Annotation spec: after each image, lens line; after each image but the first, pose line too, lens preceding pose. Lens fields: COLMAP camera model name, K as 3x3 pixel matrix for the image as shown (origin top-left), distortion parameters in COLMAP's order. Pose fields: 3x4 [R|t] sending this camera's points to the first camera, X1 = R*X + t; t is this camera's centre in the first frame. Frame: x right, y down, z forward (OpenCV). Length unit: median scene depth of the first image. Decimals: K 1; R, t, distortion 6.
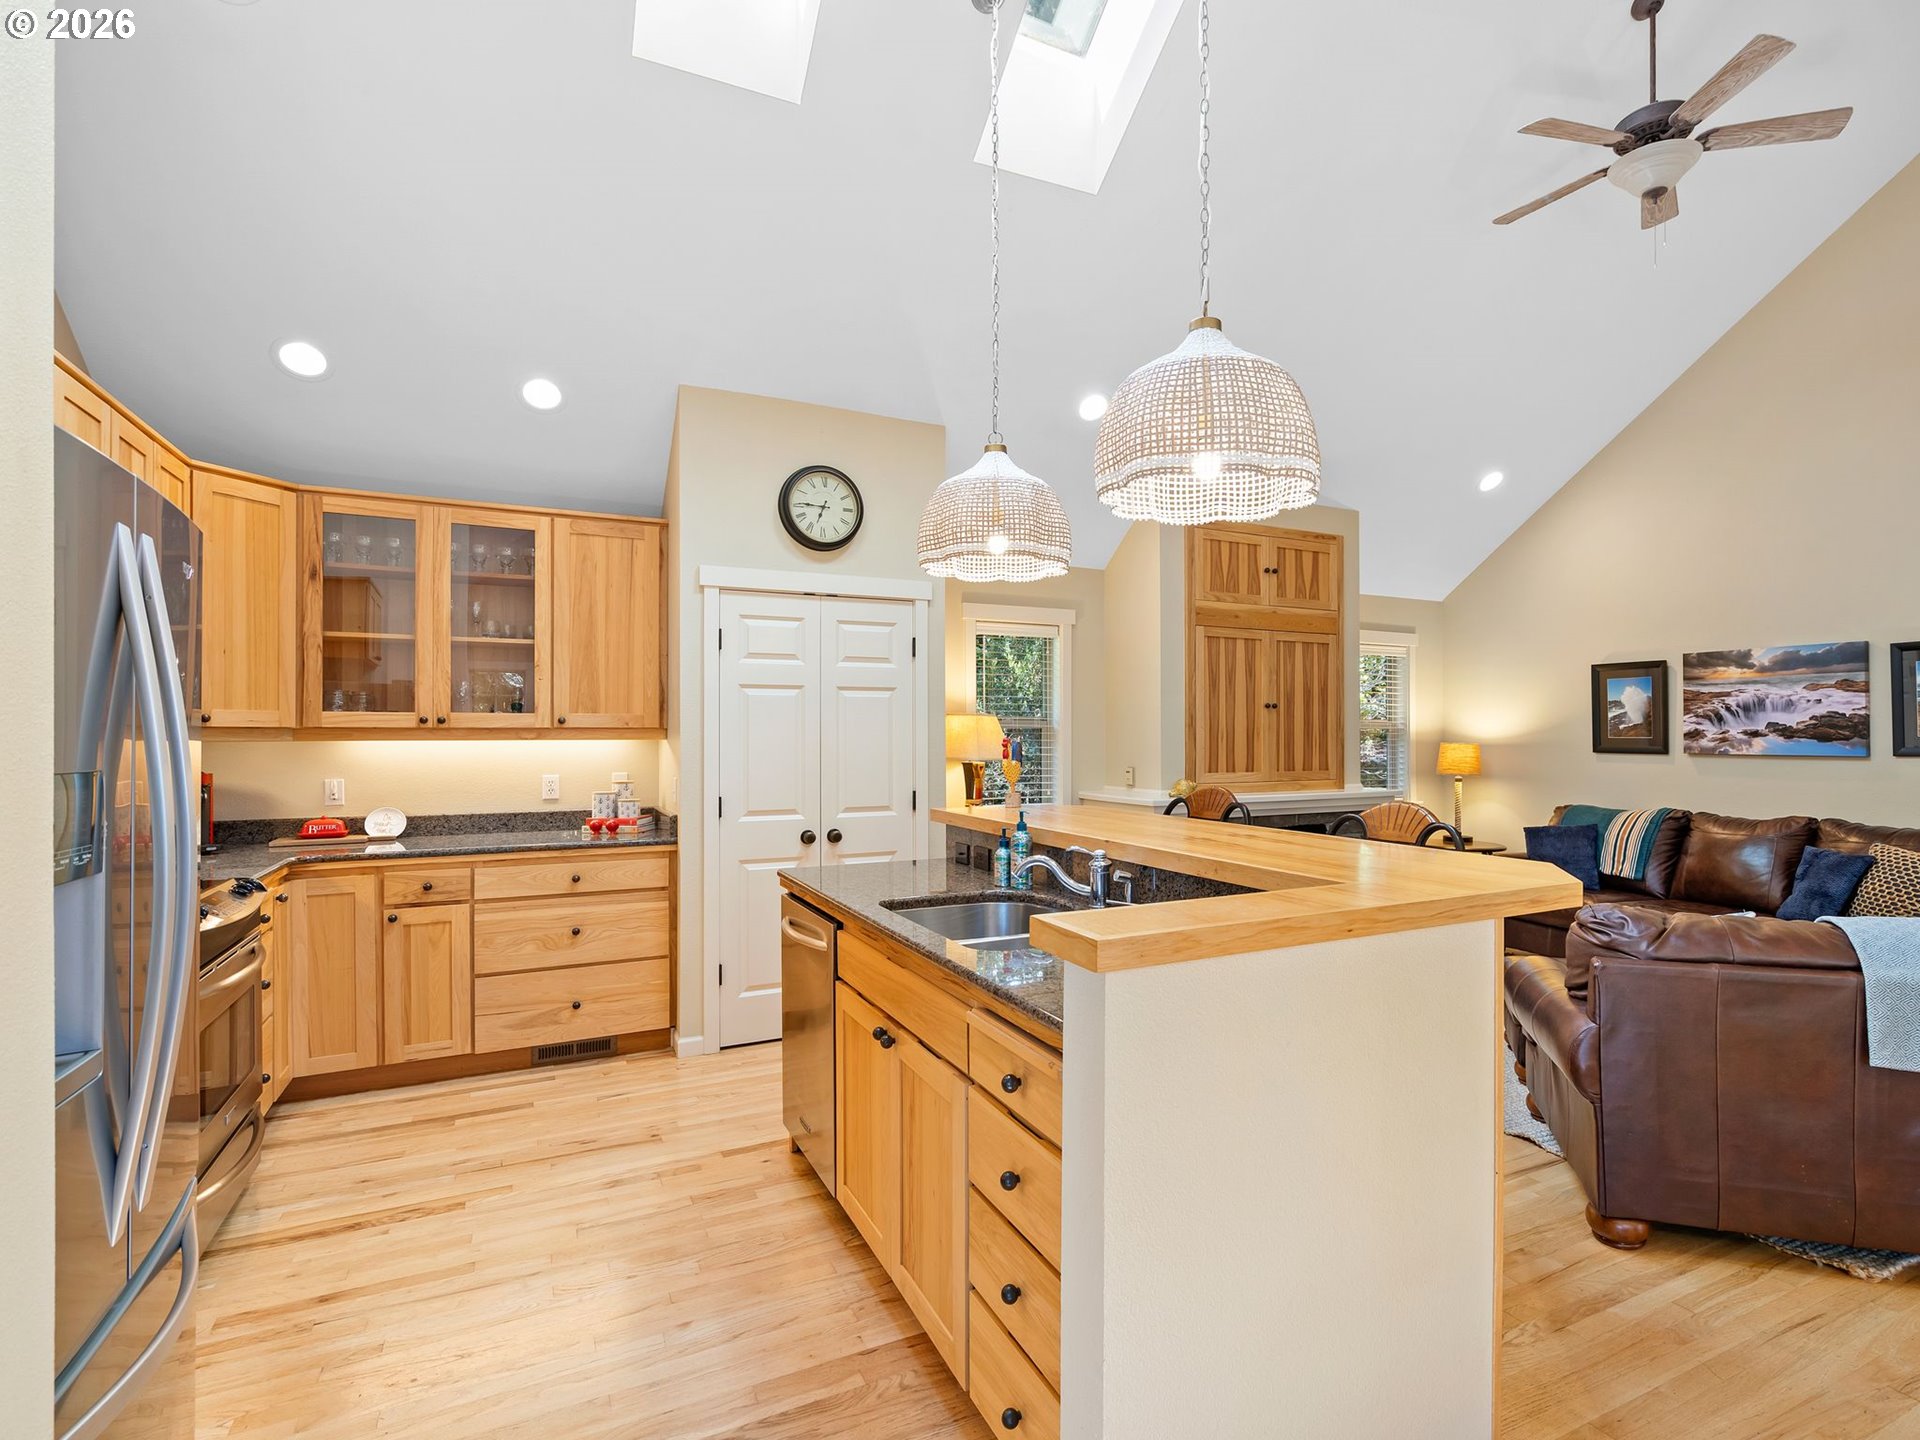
lens RADIAL K [[994.5, 0, 1033.6], [0, 994.5, 726.0], [0, 0, 1]] dist [-0.006700, 0.002803]
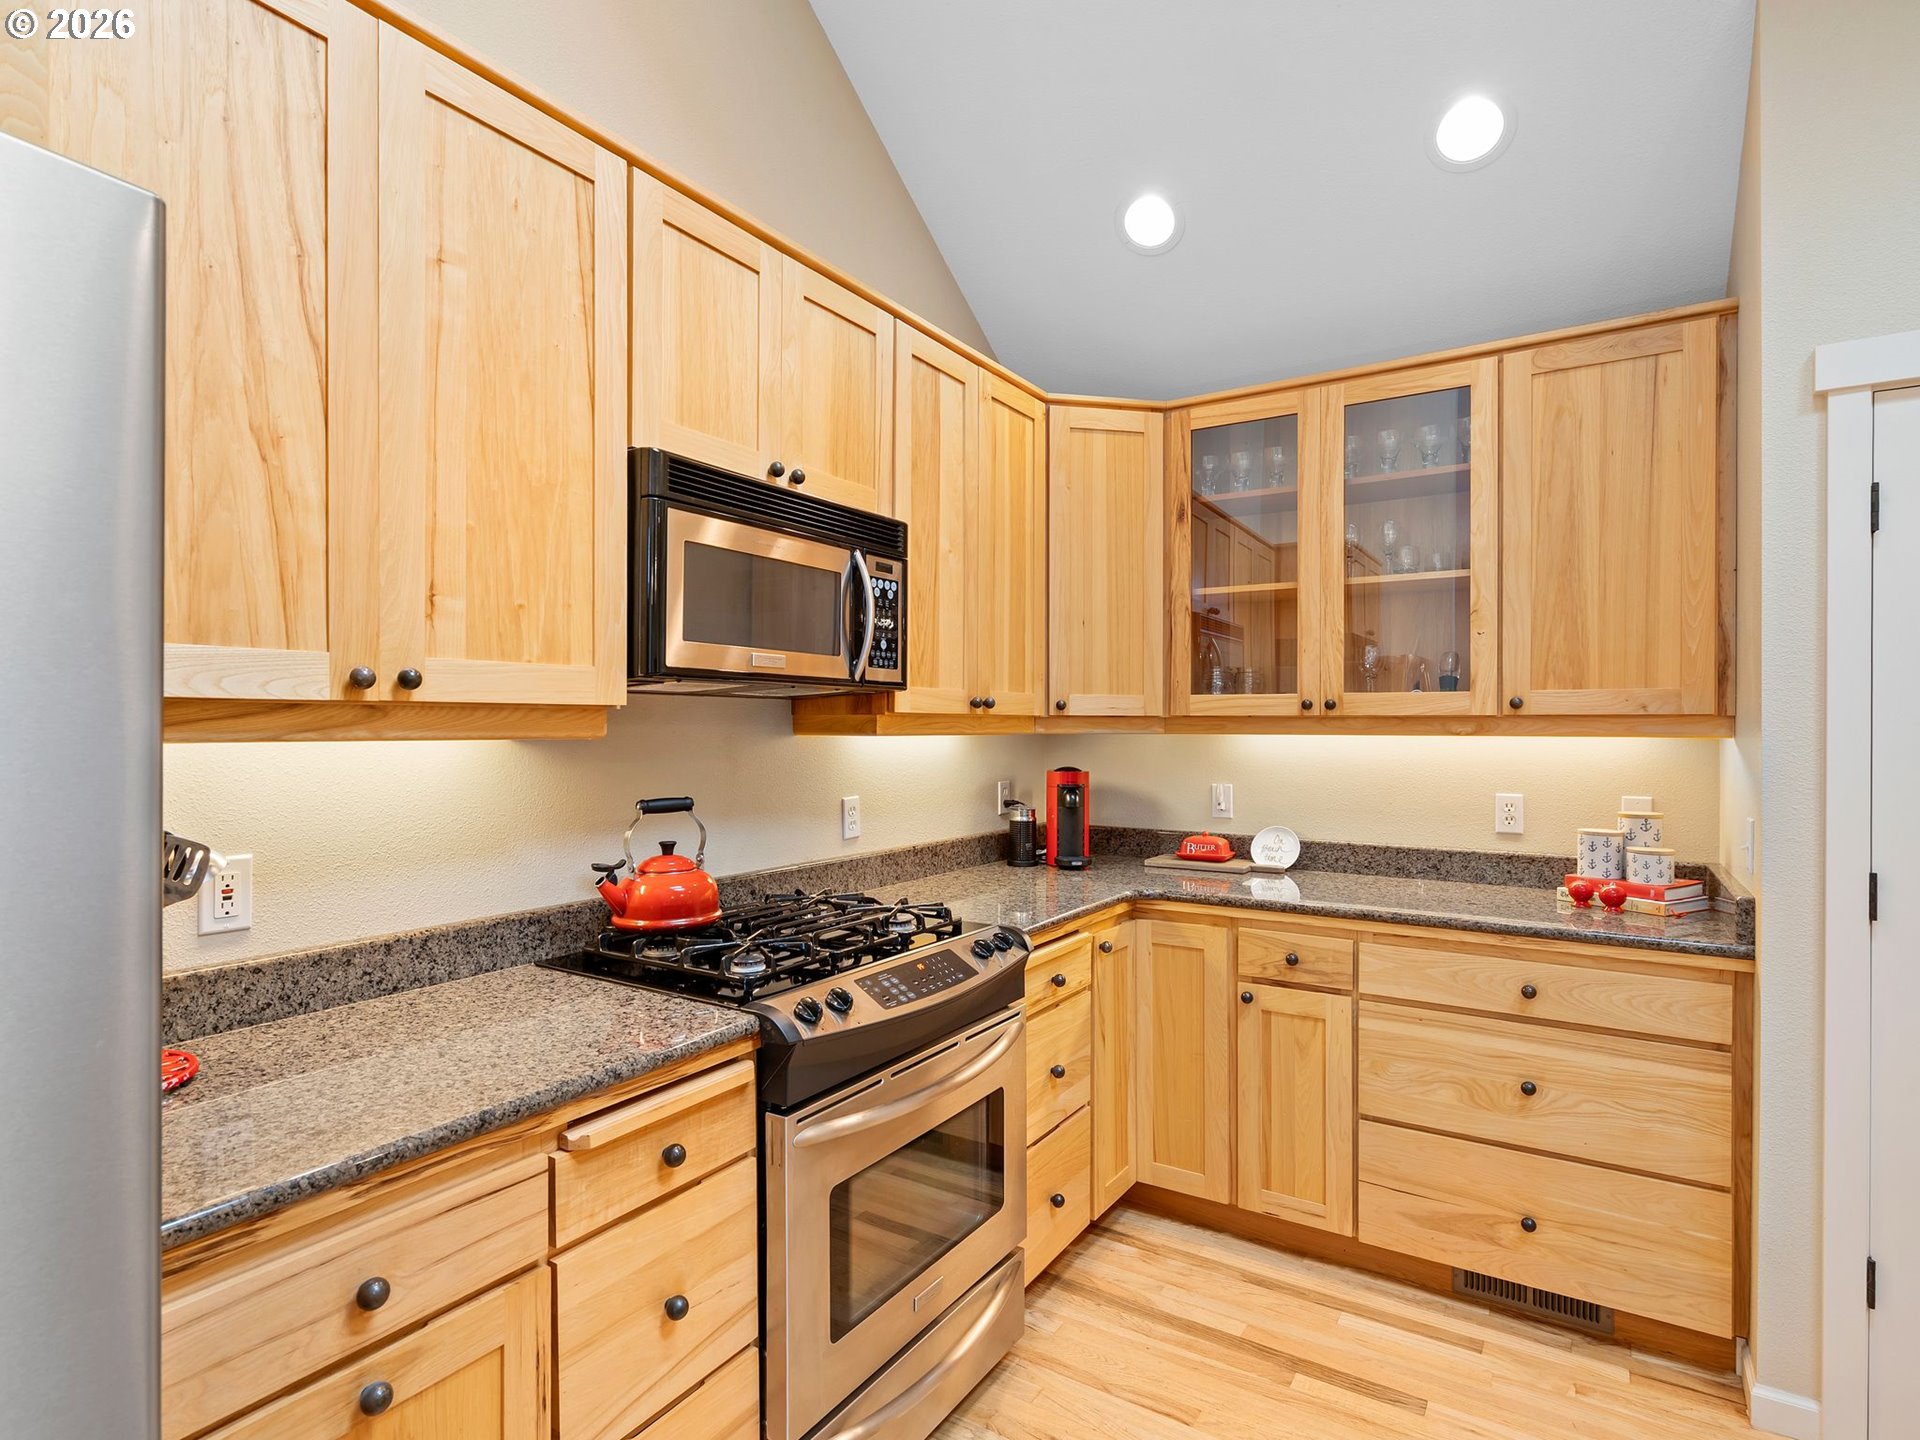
lens RADIAL K [[994.5, 0, 958.2], [0, 994.5, 727.3], [0, 0, 1]] dist [-0.006700, 0.002803]
pose [[0.504513, 0.005539, -0.863386, -0.136981], [0.004218, 0.999952, 0.008880, 0.002124], [0.863394, -0.008122, 0.504466, 0.417209]]
